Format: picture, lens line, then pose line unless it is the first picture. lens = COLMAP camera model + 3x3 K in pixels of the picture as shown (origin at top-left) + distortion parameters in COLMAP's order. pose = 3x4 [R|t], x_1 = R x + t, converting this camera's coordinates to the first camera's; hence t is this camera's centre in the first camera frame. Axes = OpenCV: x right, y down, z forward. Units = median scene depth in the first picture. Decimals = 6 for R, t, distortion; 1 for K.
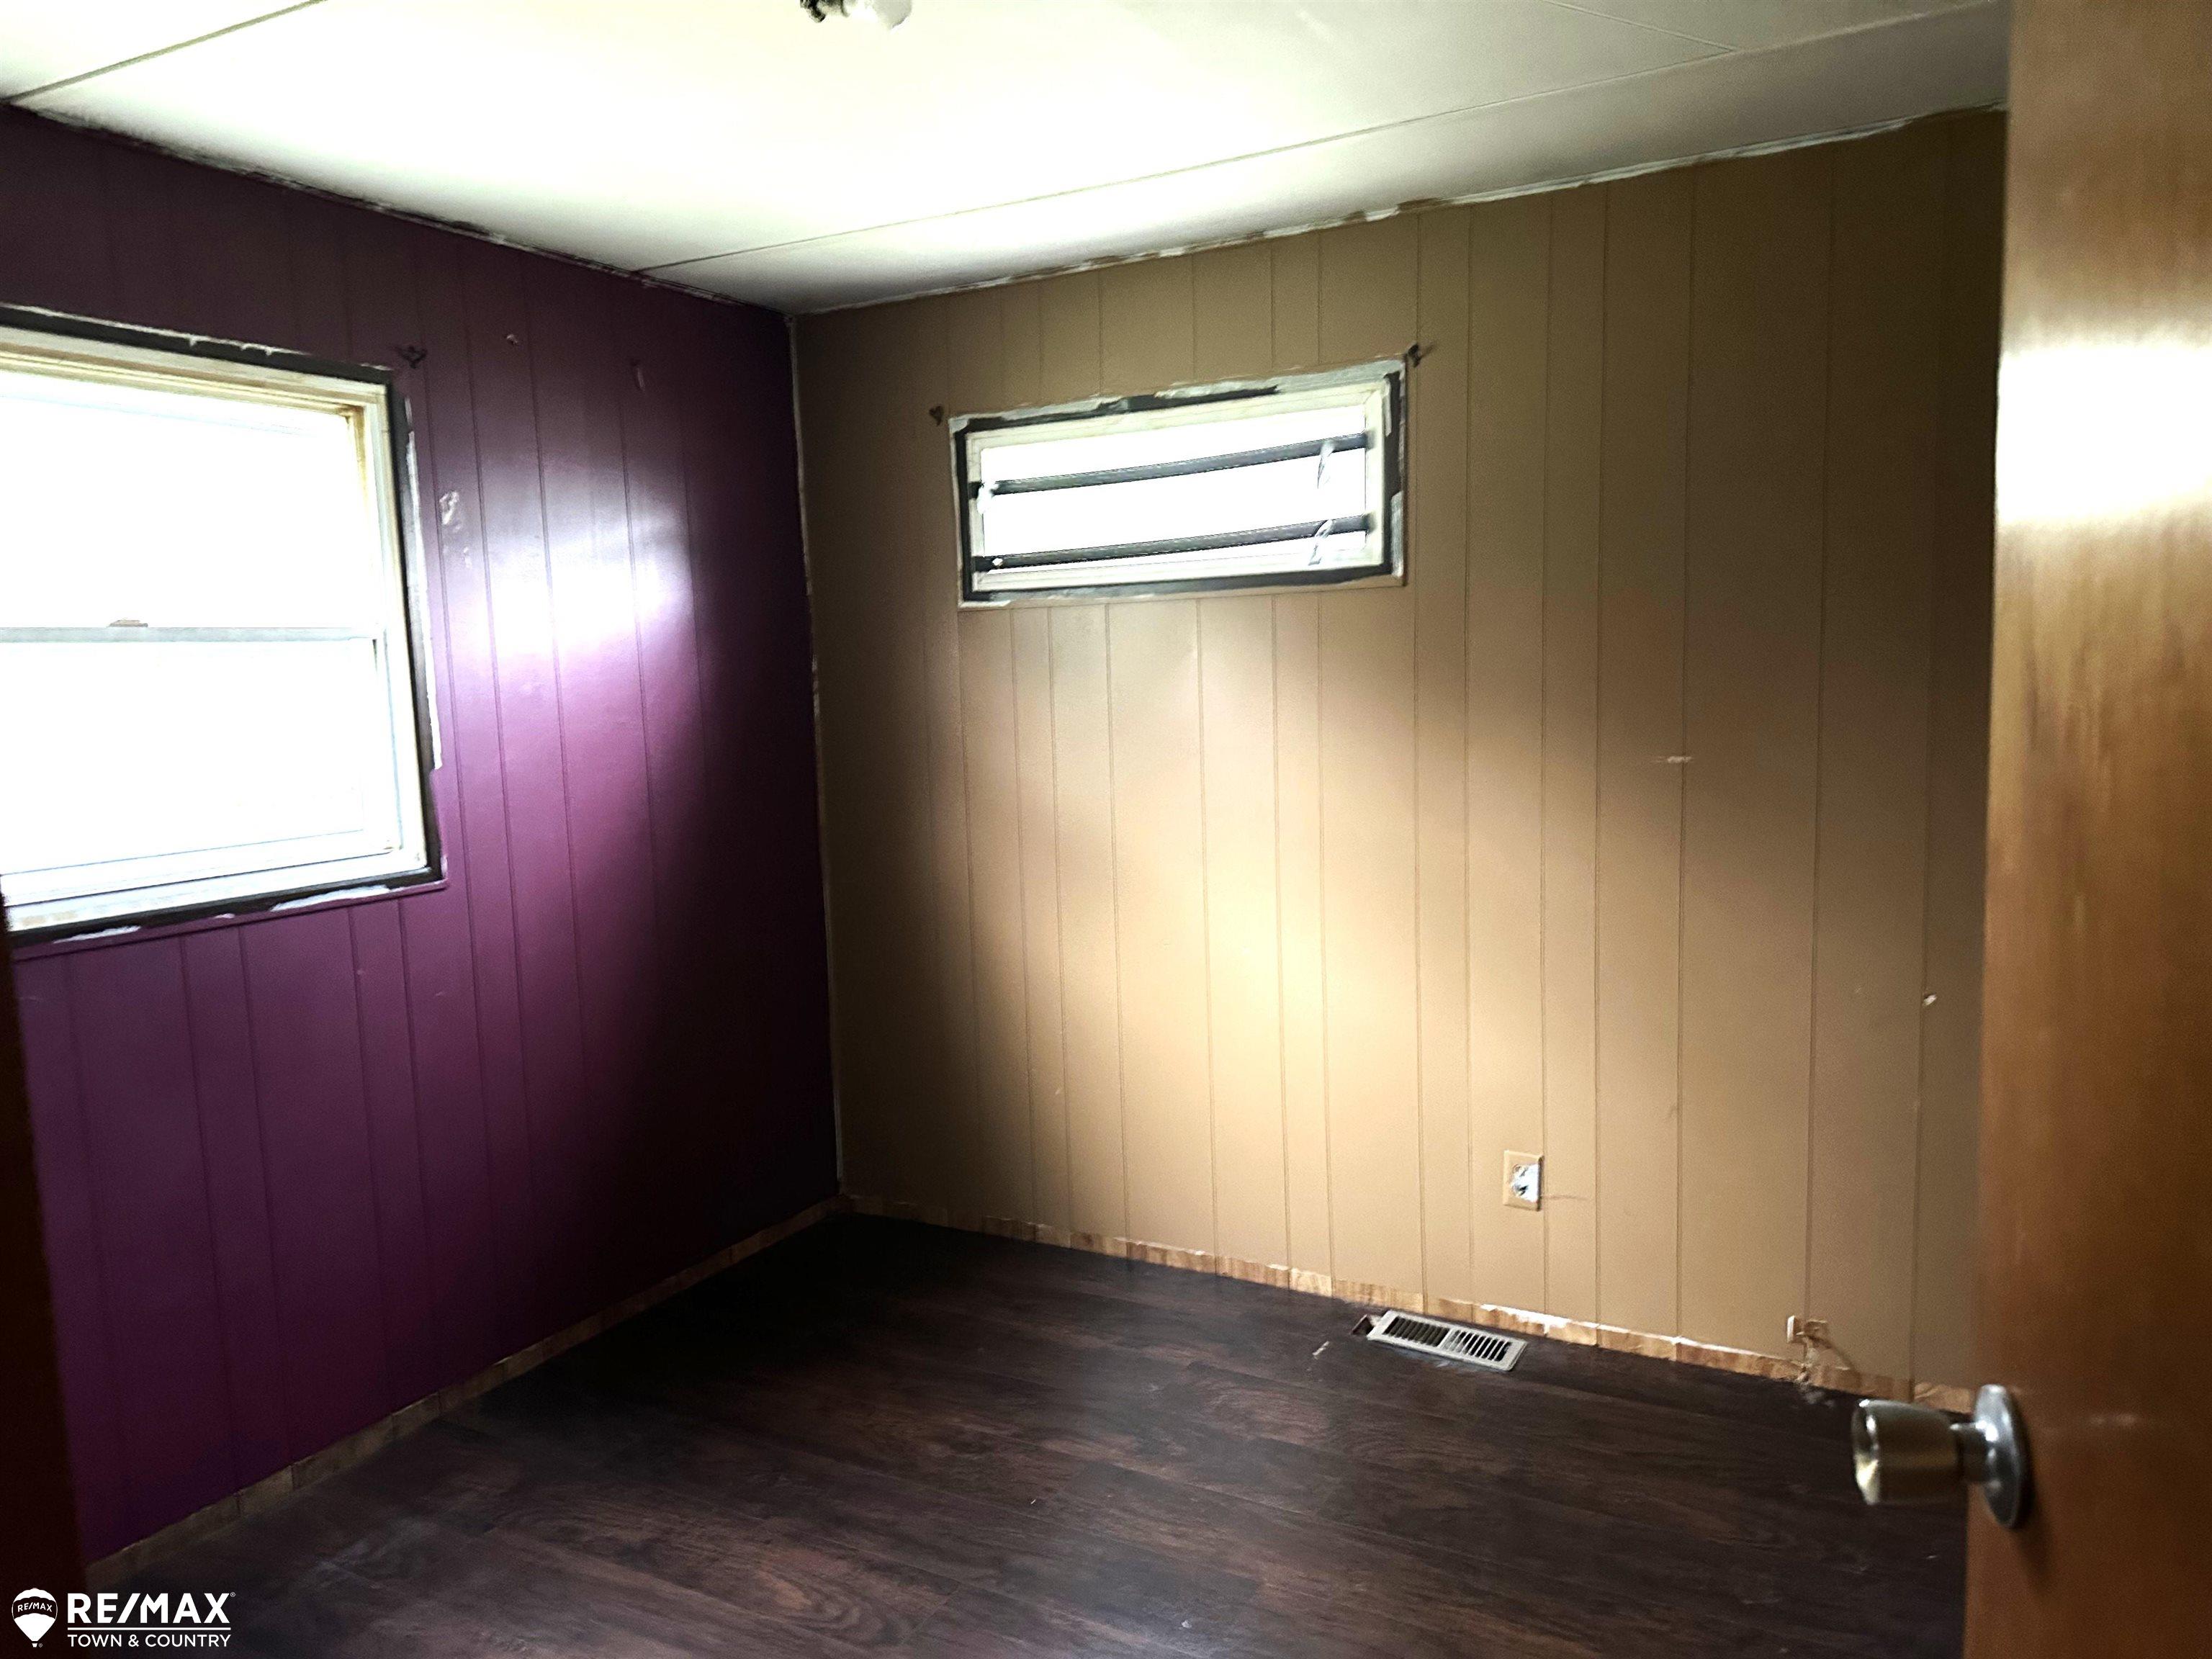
lens RADIAL K [[1550.3, 0, 1106.0], [0, 1550.3, 829.5], [0, 0, 1]] dist [0.095478, -0.107927]
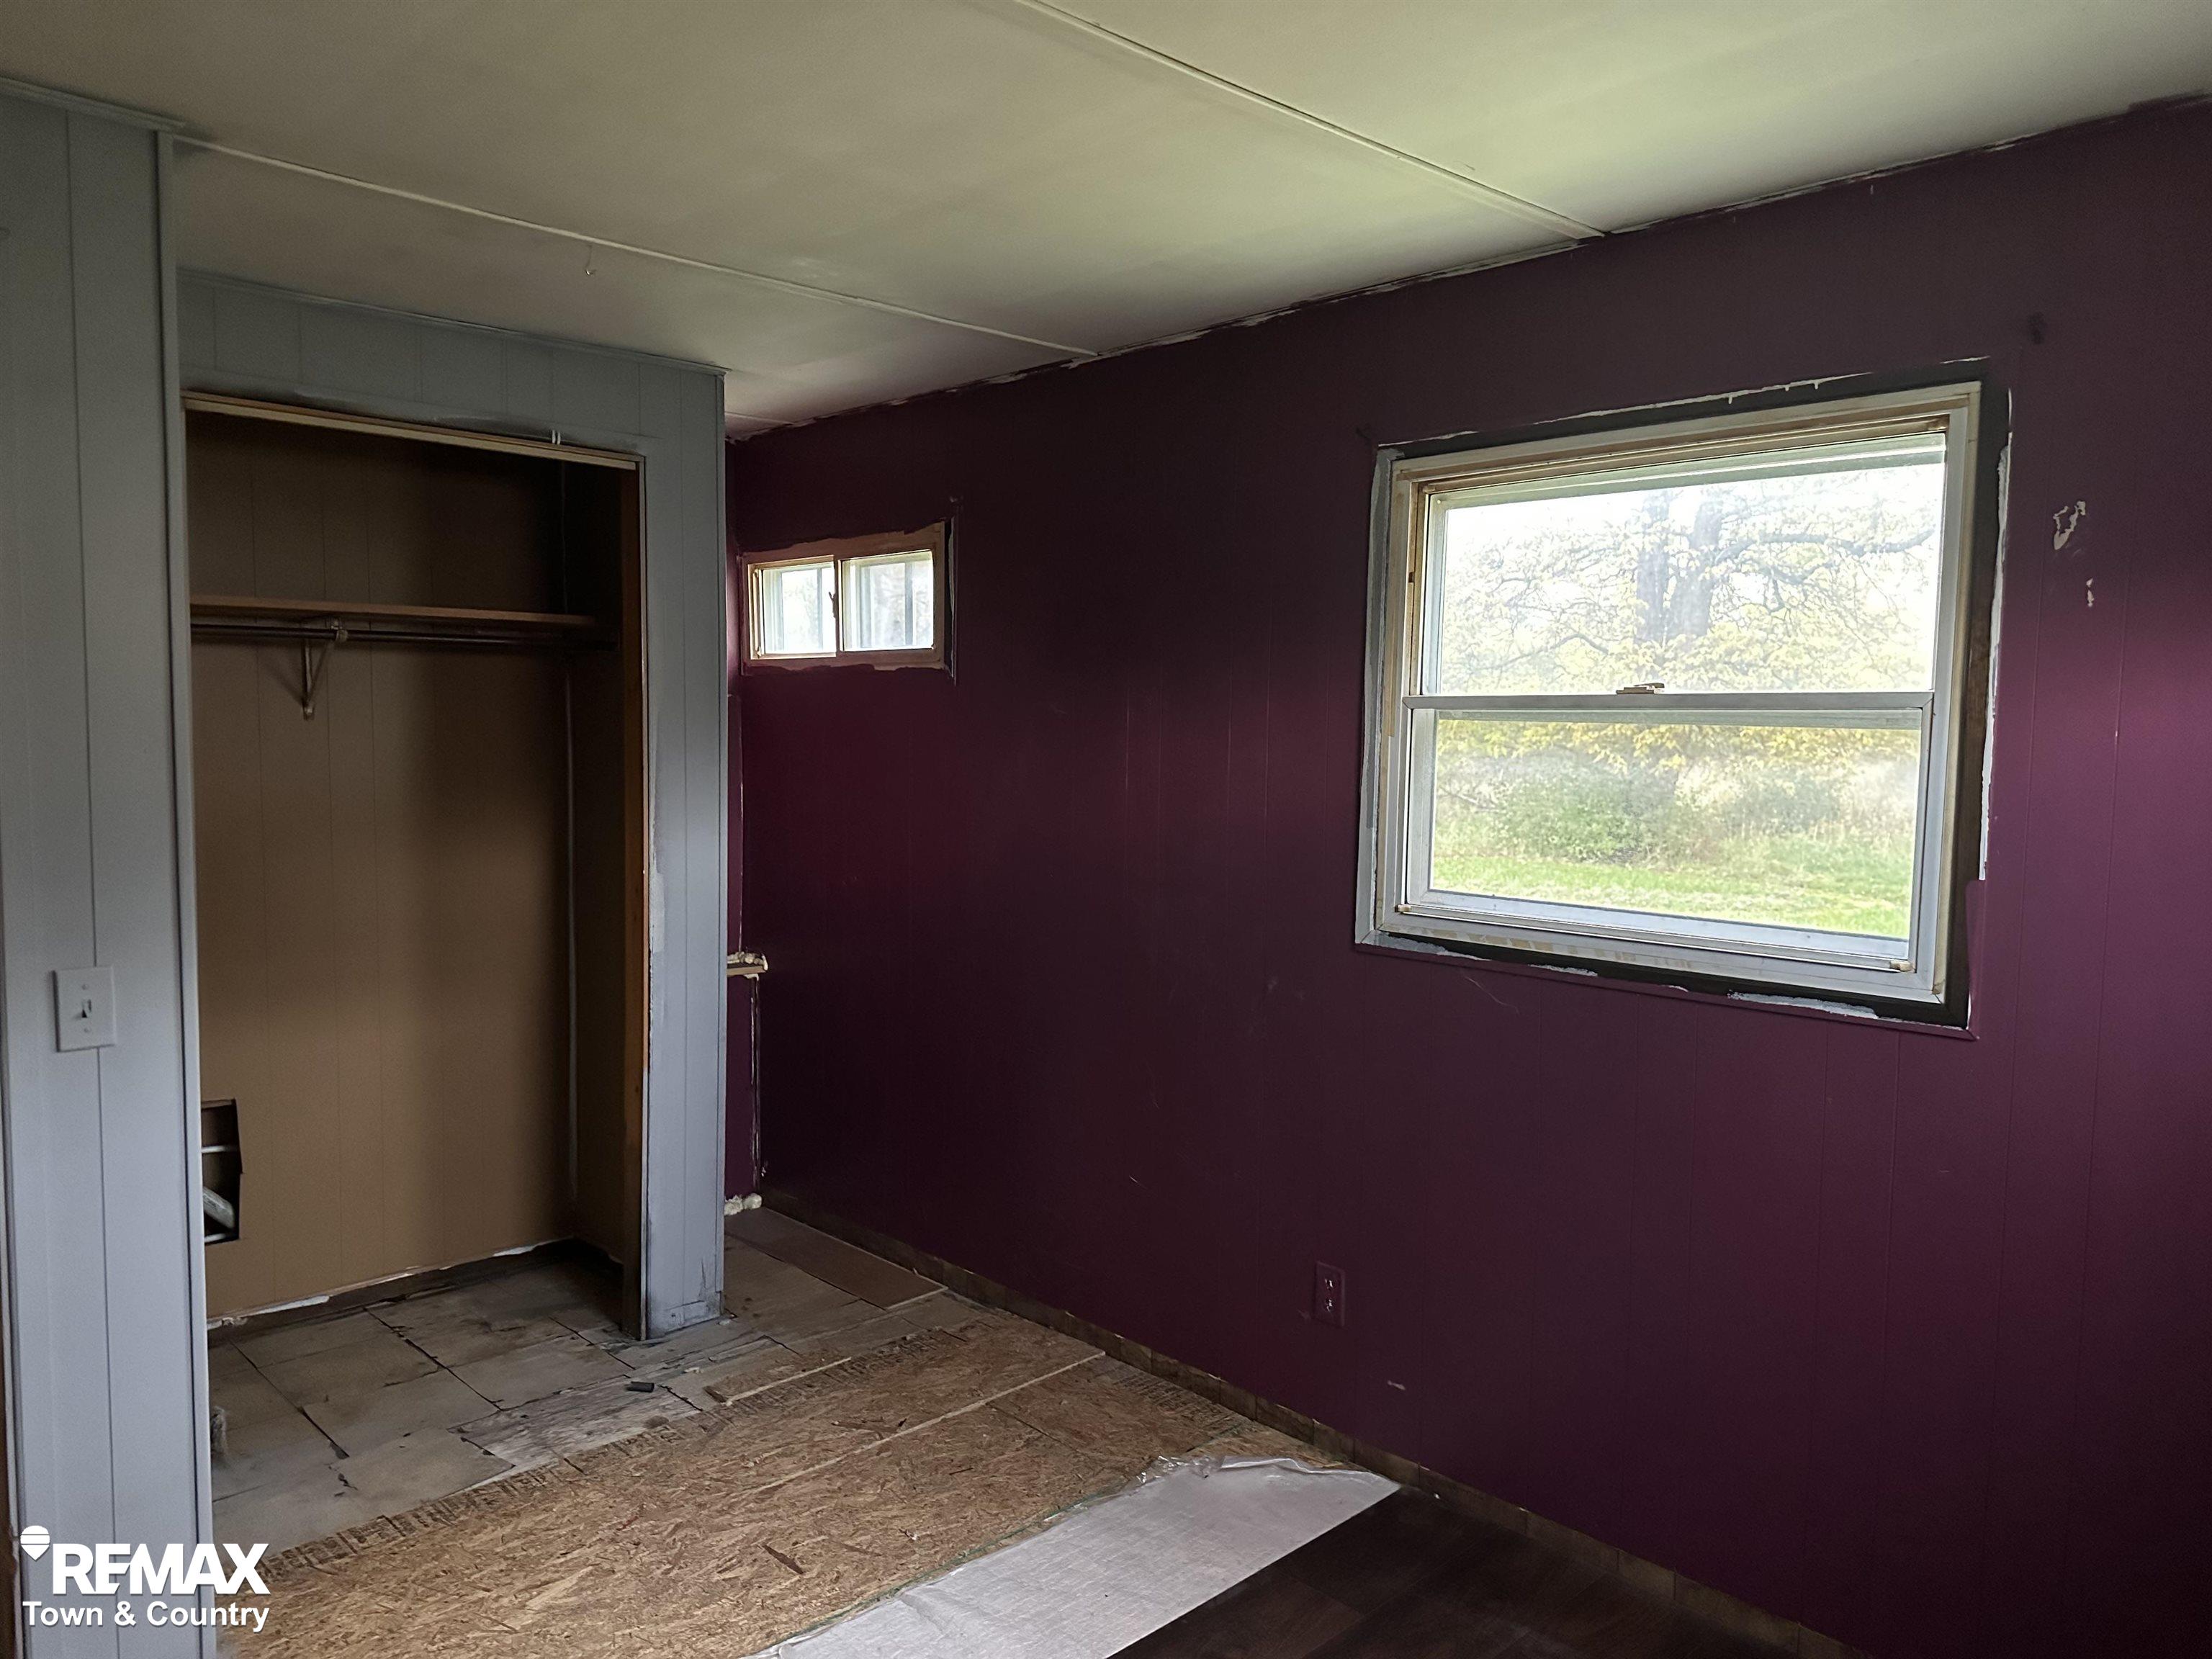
lens RADIAL K [[1550.3, 0, 1106.0], [0, 1550.3, 829.5], [0, 0, 1]] dist [0.095478, -0.107927]
pose [[-0.299358, 0.103403, -0.948521, 0.431600], [-0.104147, 0.984629, 0.140209, -0.131807], [0.948440, 0.140758, -0.283988, 0.860801]]
